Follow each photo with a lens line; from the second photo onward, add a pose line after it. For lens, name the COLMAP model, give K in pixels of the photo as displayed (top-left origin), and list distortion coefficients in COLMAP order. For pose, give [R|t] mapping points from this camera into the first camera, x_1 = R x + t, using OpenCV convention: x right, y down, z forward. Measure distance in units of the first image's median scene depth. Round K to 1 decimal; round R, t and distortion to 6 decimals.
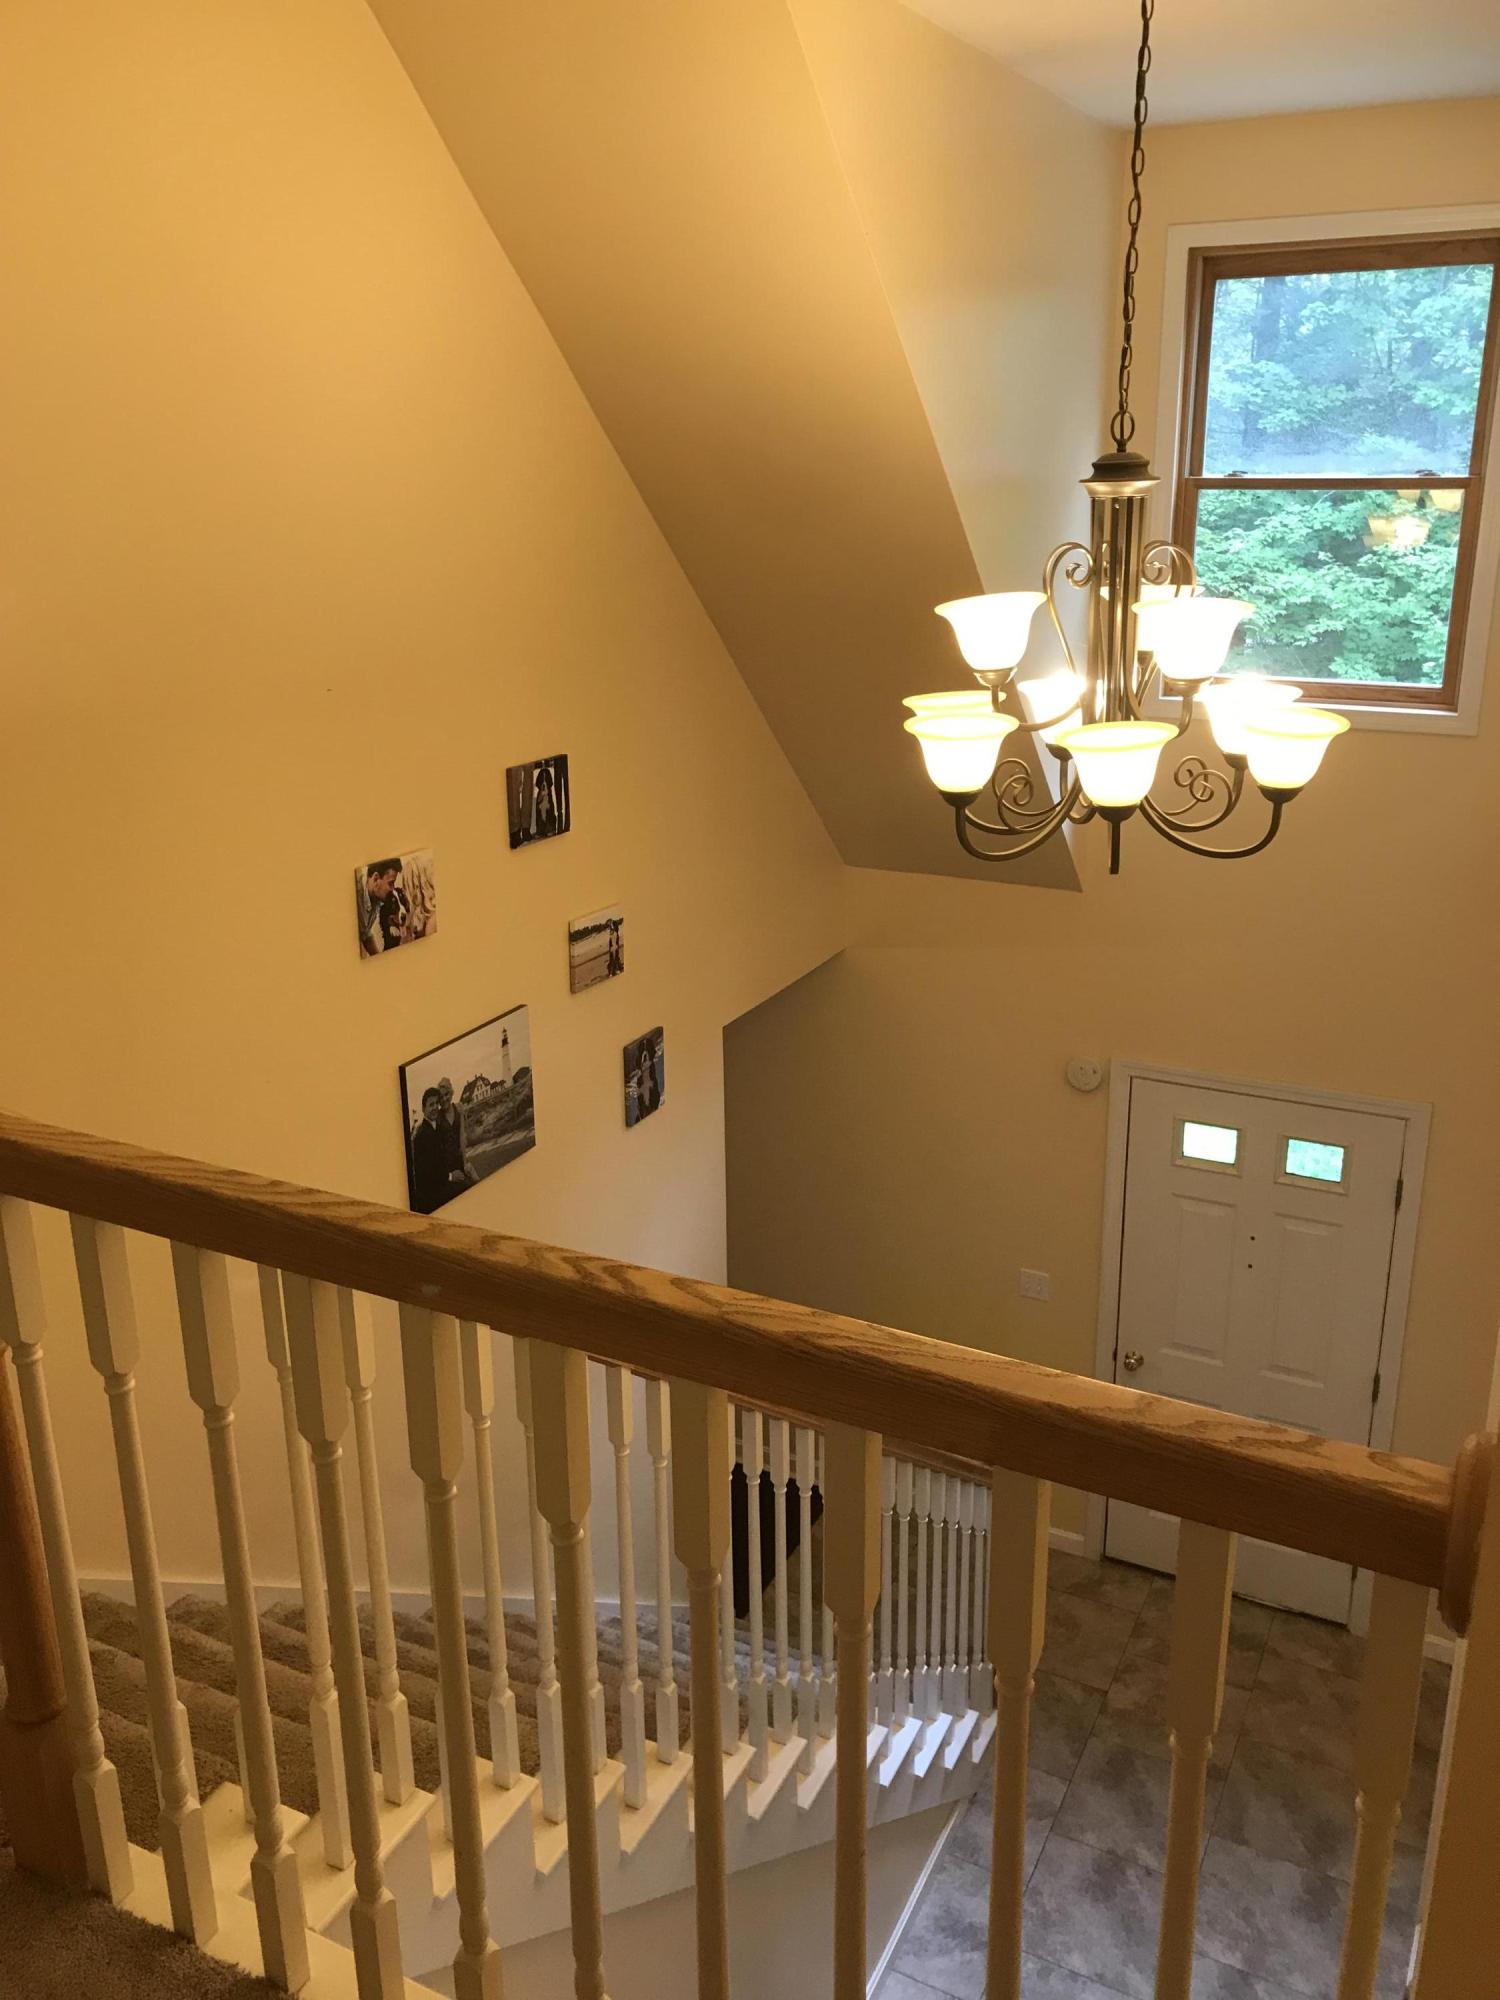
lens RADIAL K [[1623.6, 0, 756.7], [0, 1623.6, 992.6], [0, 0, 1]] dist [0.041372, -0.060254]
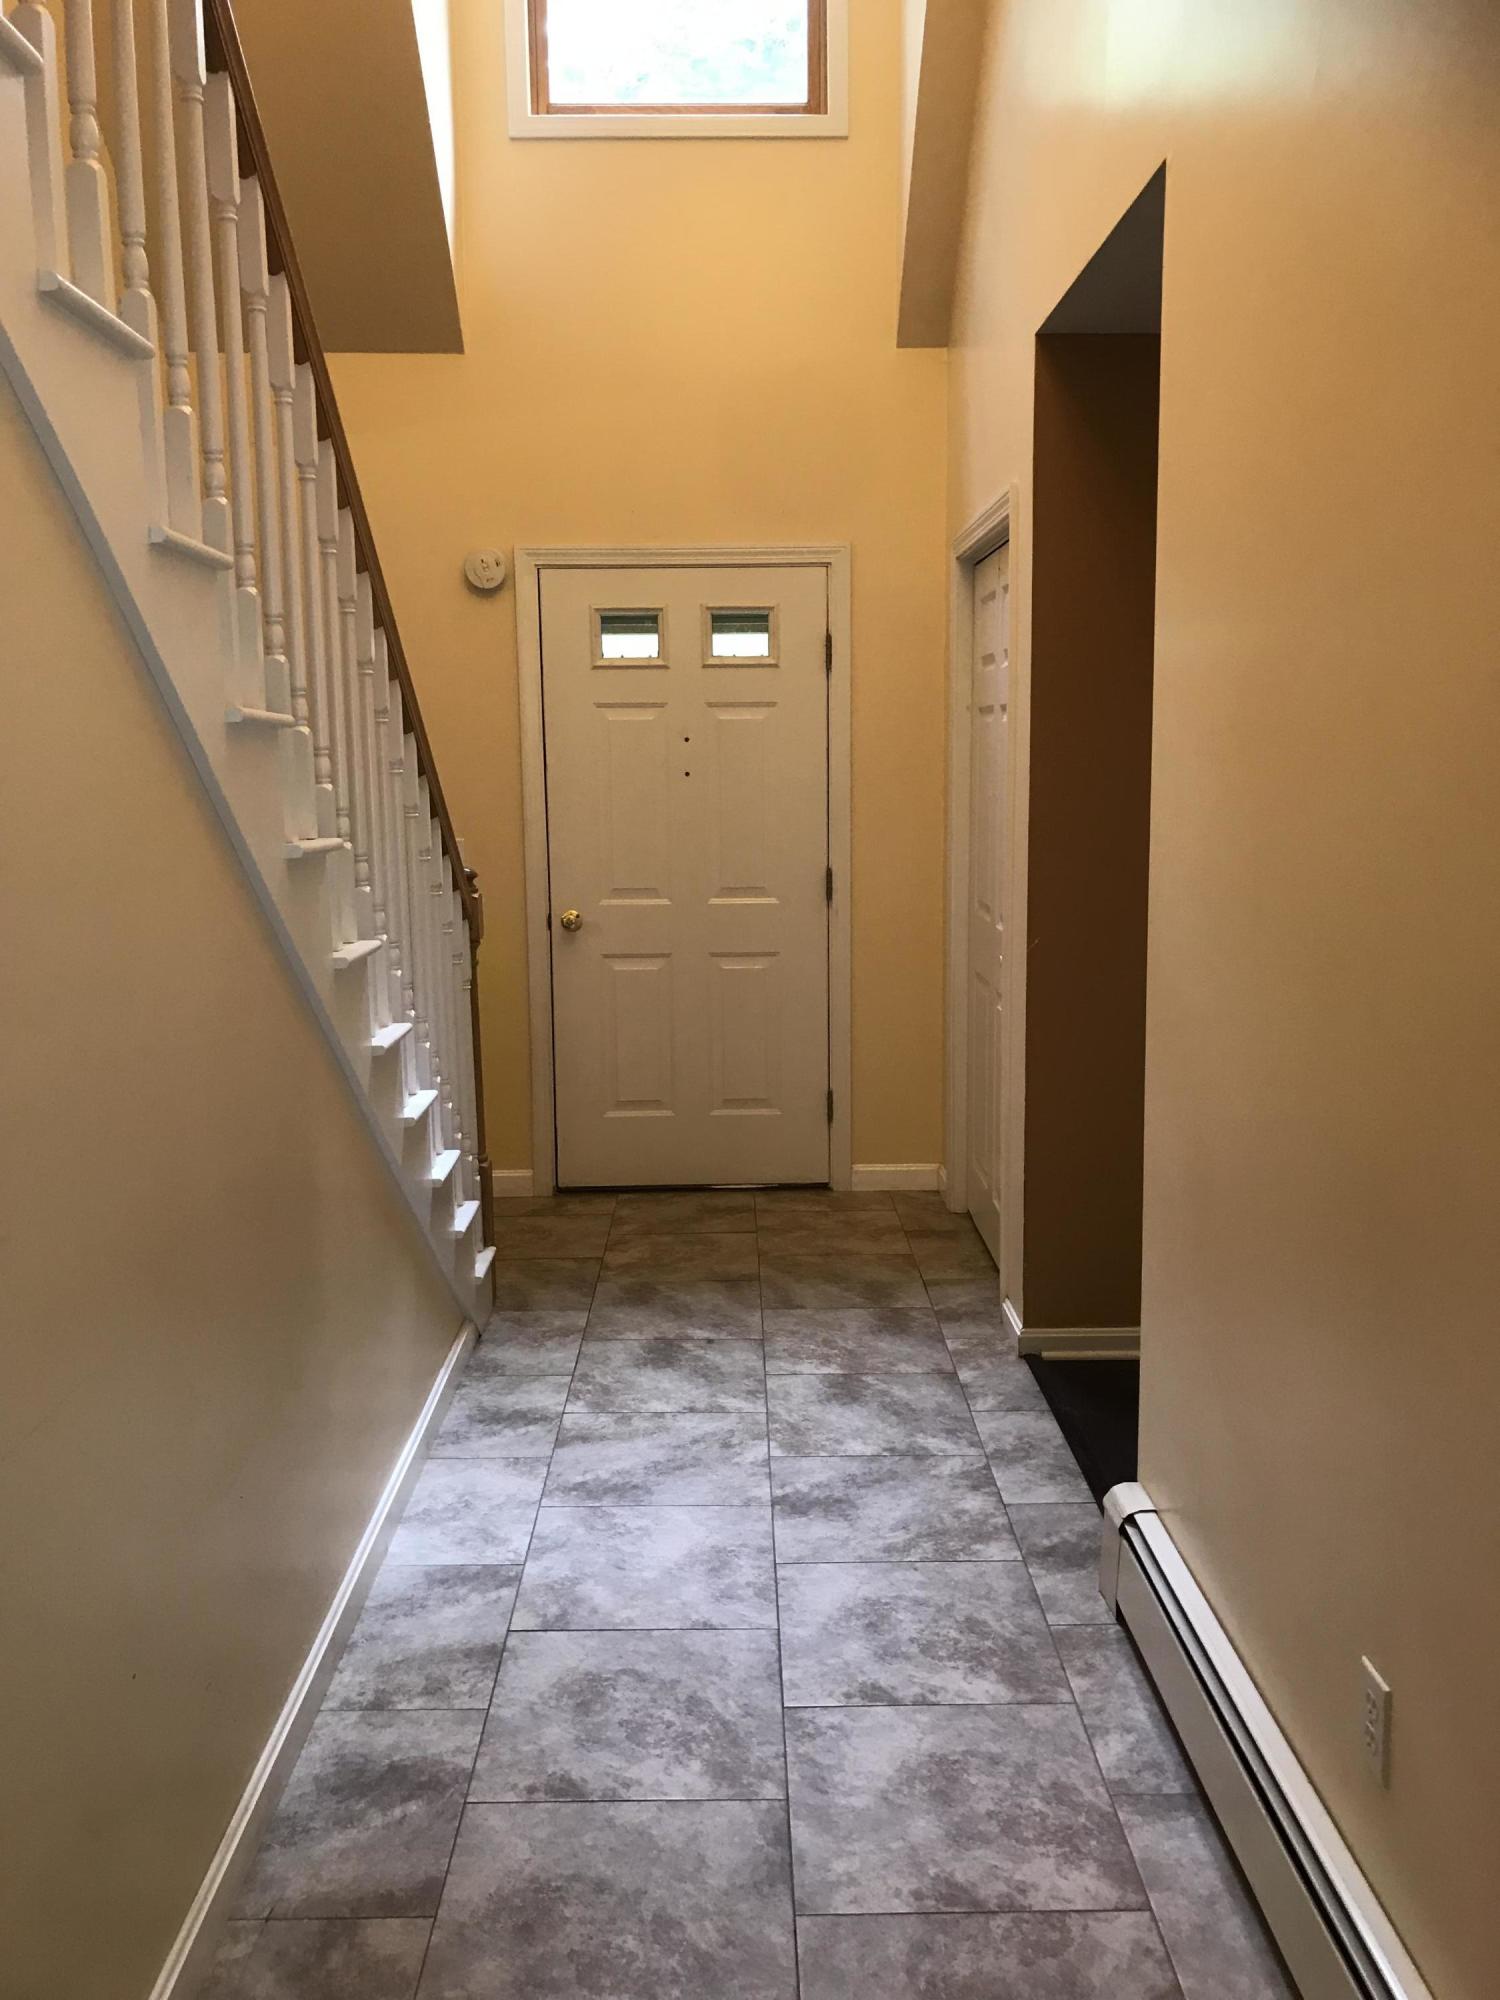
lens RADIAL K [[1623.6, 0, 767.7], [0, 1623.6, 1002.7], [0, 0, 1]] dist [0.041372, -0.060254]
pose [[0.881116, -0.060244, 0.469047, -0.092512], [0.144486, 0.978719, -0.145716, 0.439987], [-0.450287, 0.196163, 0.871069, 0.219922]]
